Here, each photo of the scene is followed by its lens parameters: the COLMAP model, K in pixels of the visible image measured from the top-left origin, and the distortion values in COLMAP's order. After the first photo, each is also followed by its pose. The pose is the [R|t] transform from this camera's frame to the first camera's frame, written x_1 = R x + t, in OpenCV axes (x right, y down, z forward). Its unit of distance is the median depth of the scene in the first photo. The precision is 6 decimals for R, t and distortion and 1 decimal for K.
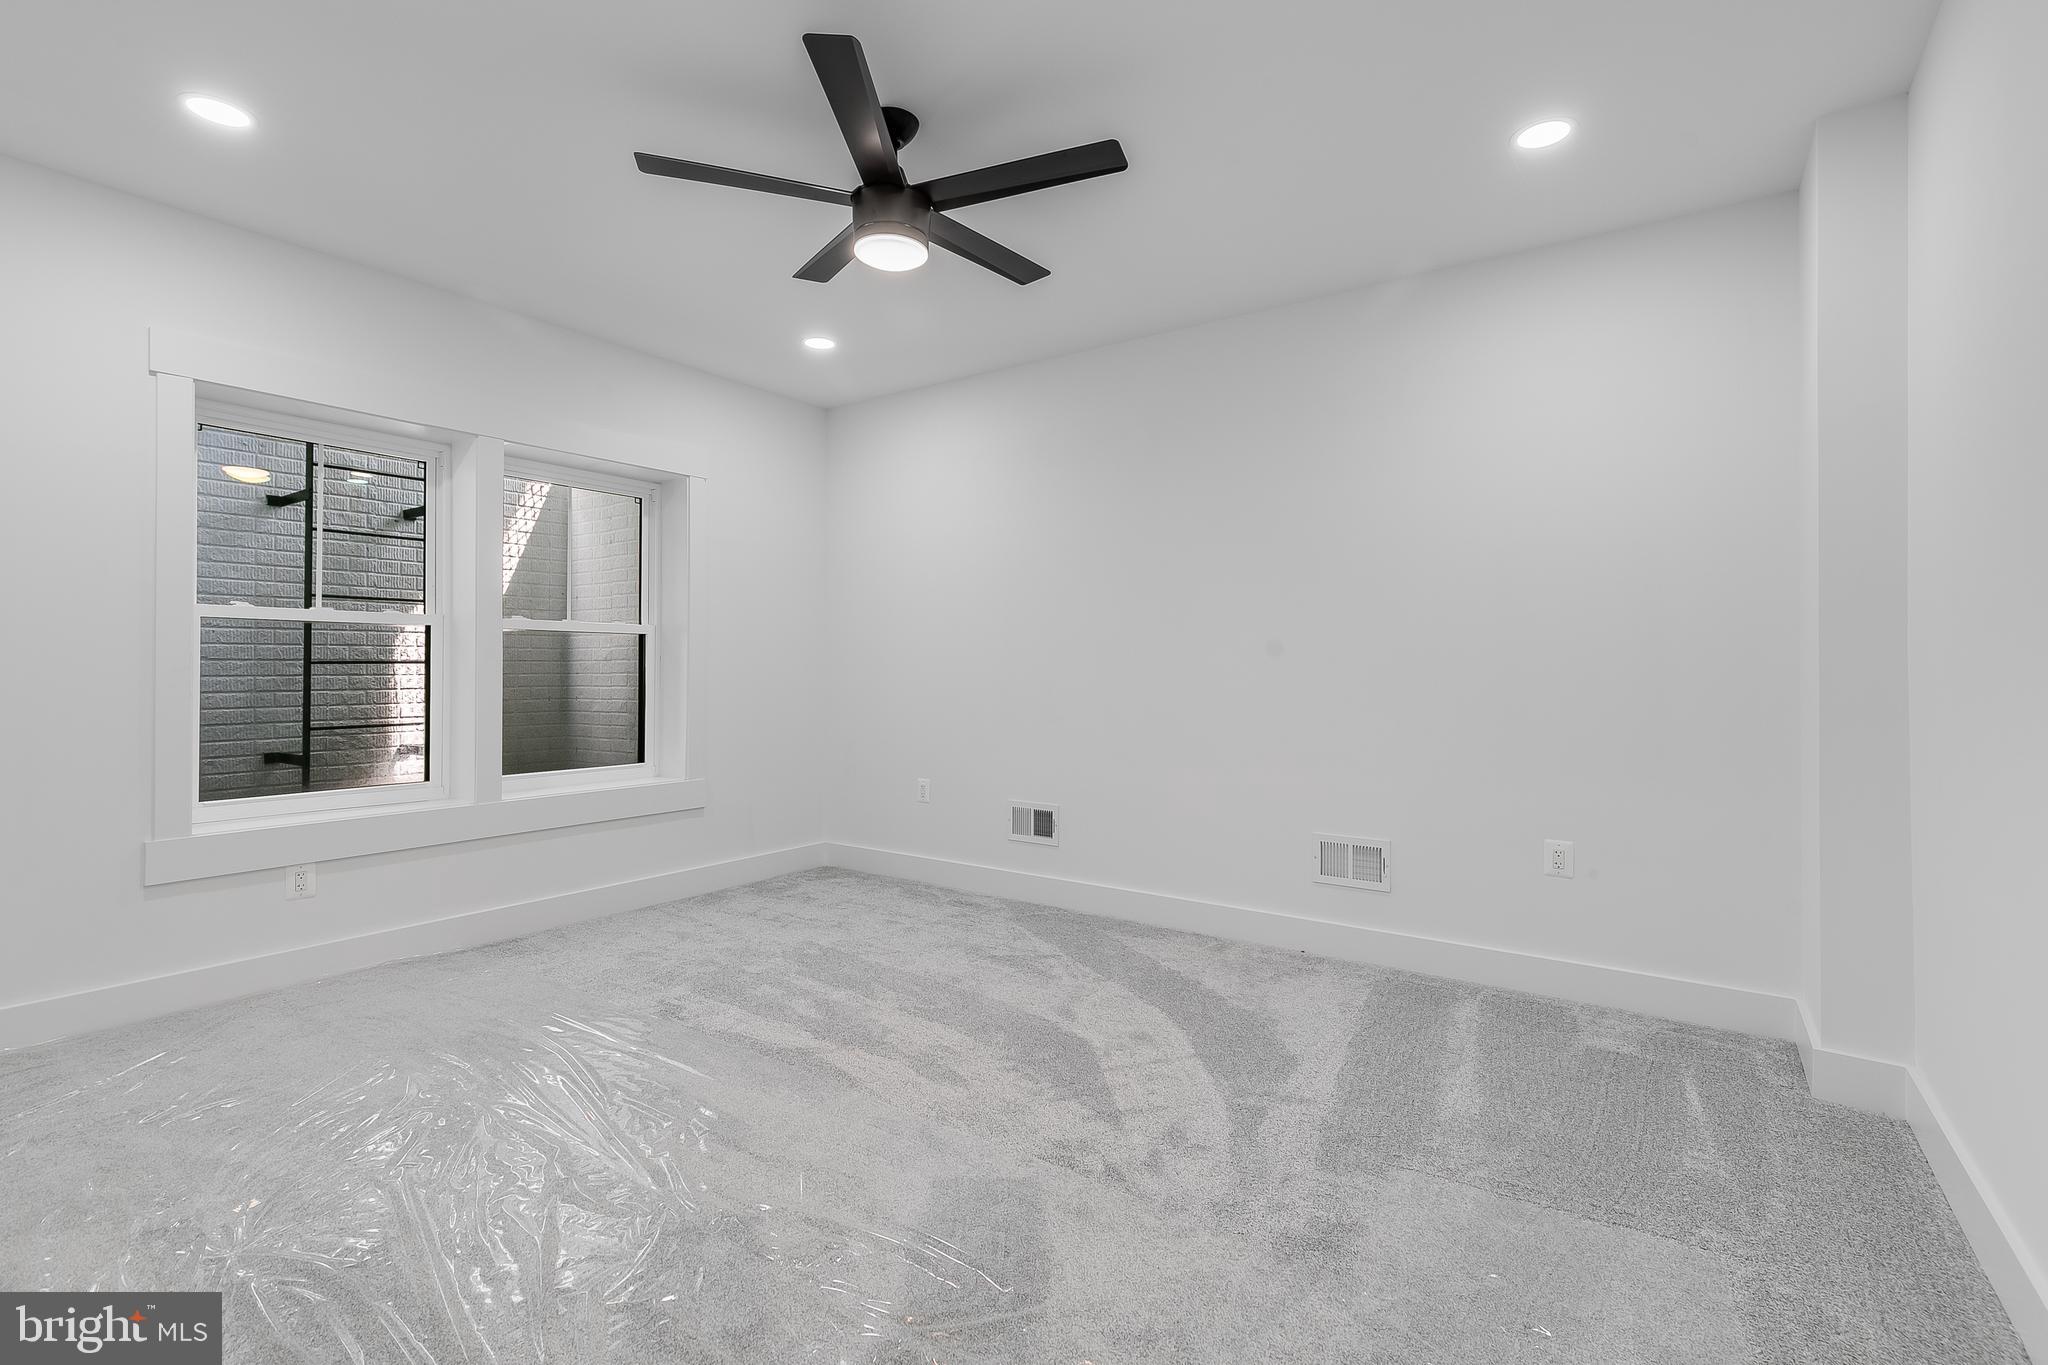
lens RADIAL K [[917.5, 0, 1021.7], [0, 917.5, 672.9], [0, 0, 1]] dist [0.000080, -0.000115]
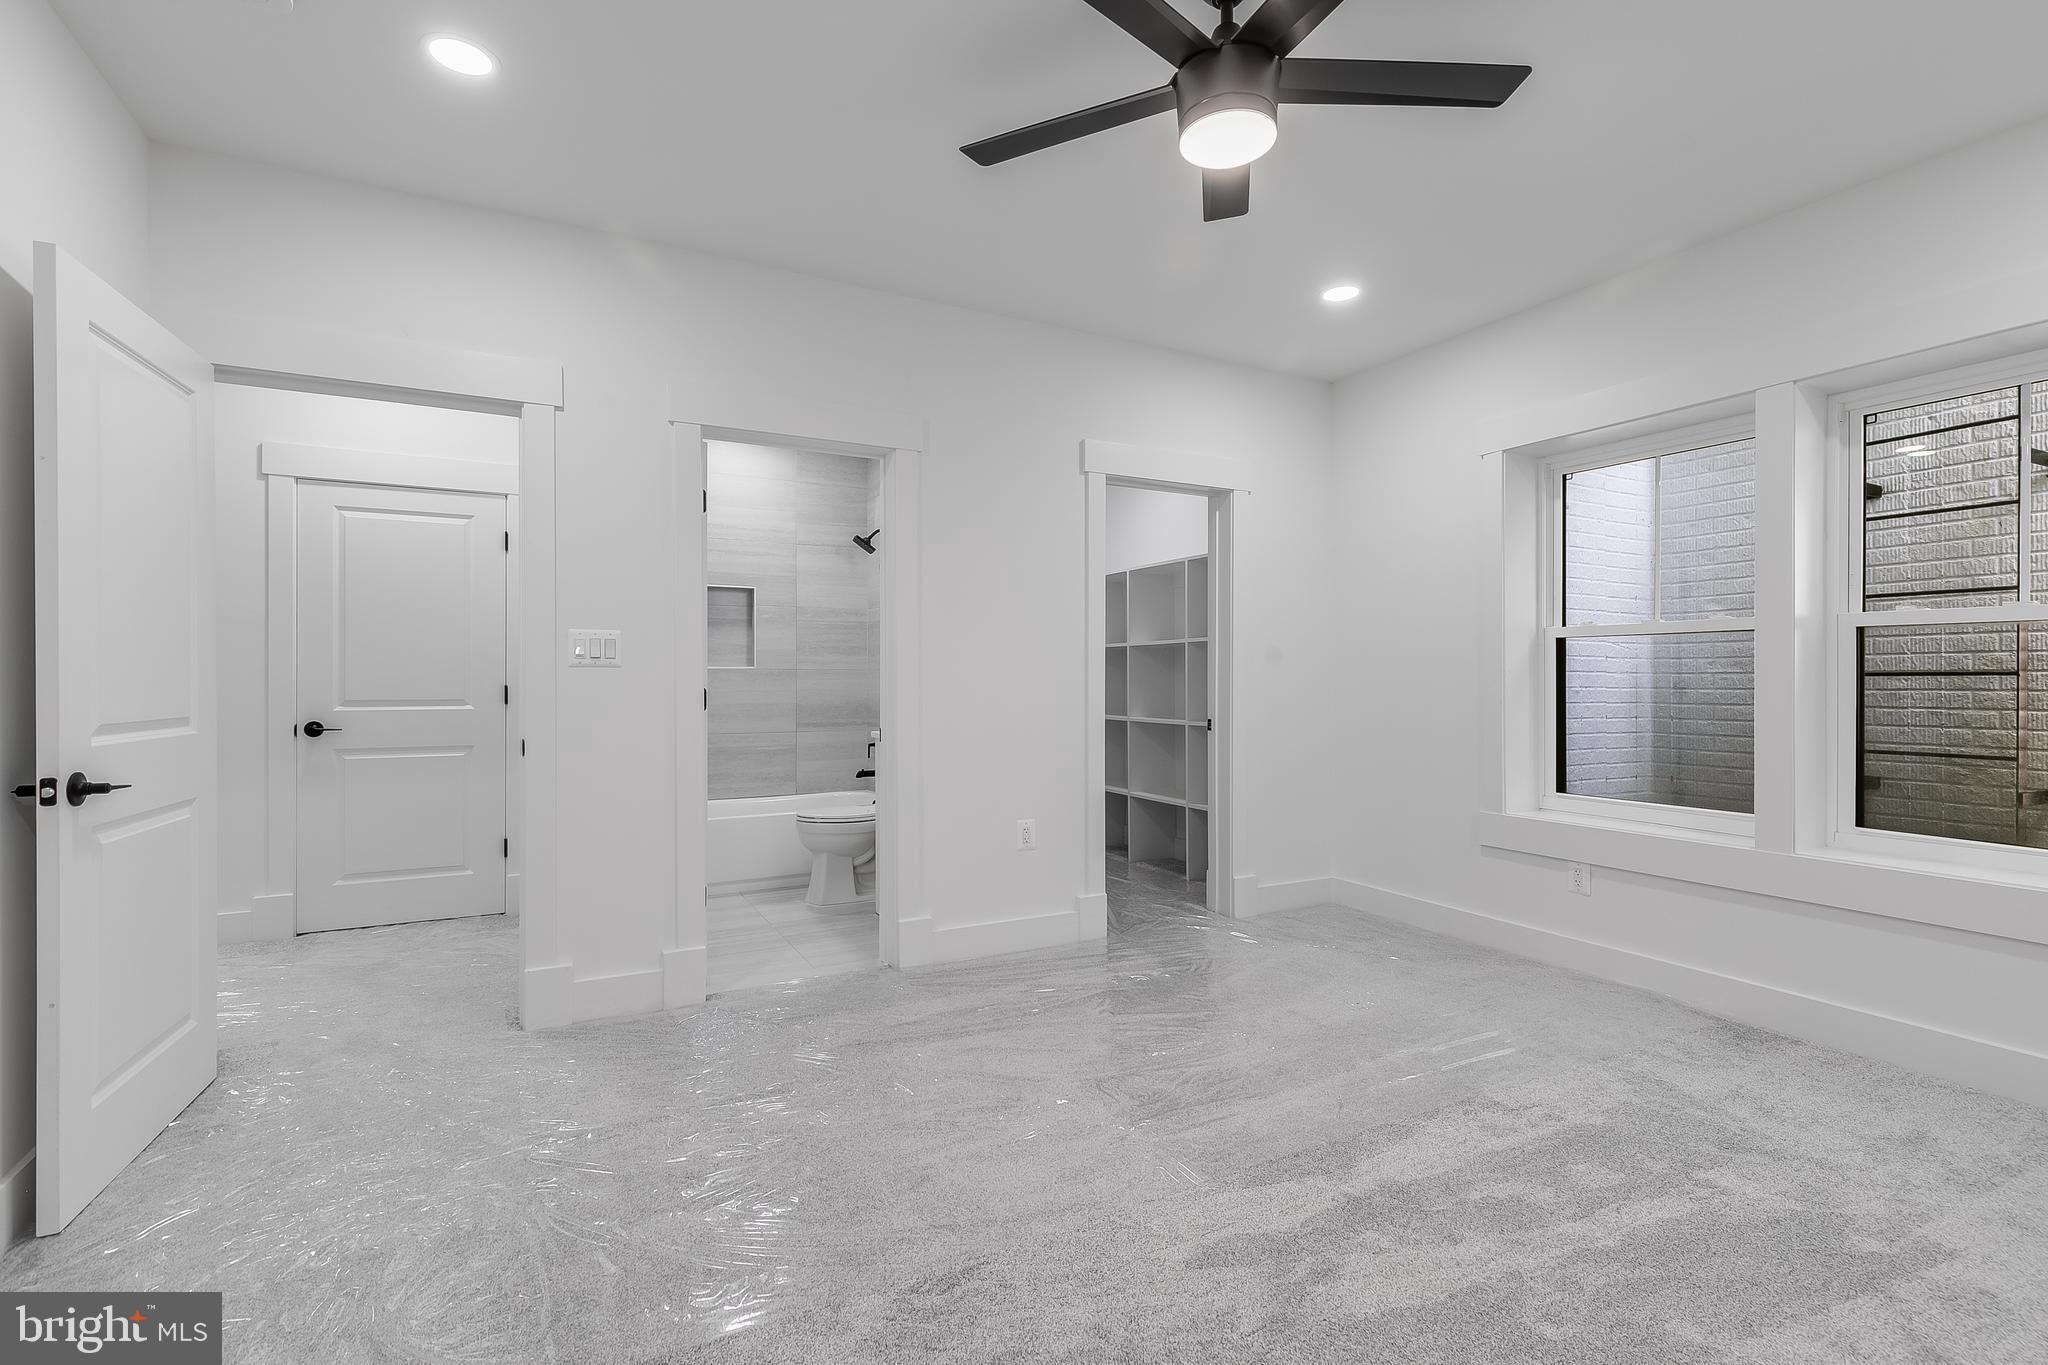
lens RADIAL K [[917.5, 0, 1021.7], [0, 917.5, 672.9], [0, 0, 1]] dist [0.000080, -0.000115]
pose [[-0.447097, -0.006847, -0.894459, 0.358680], [-0.006136, 0.999971, -0.004587, -0.004117], [0.894464, 0.003437, -0.447126, 0.674822]]
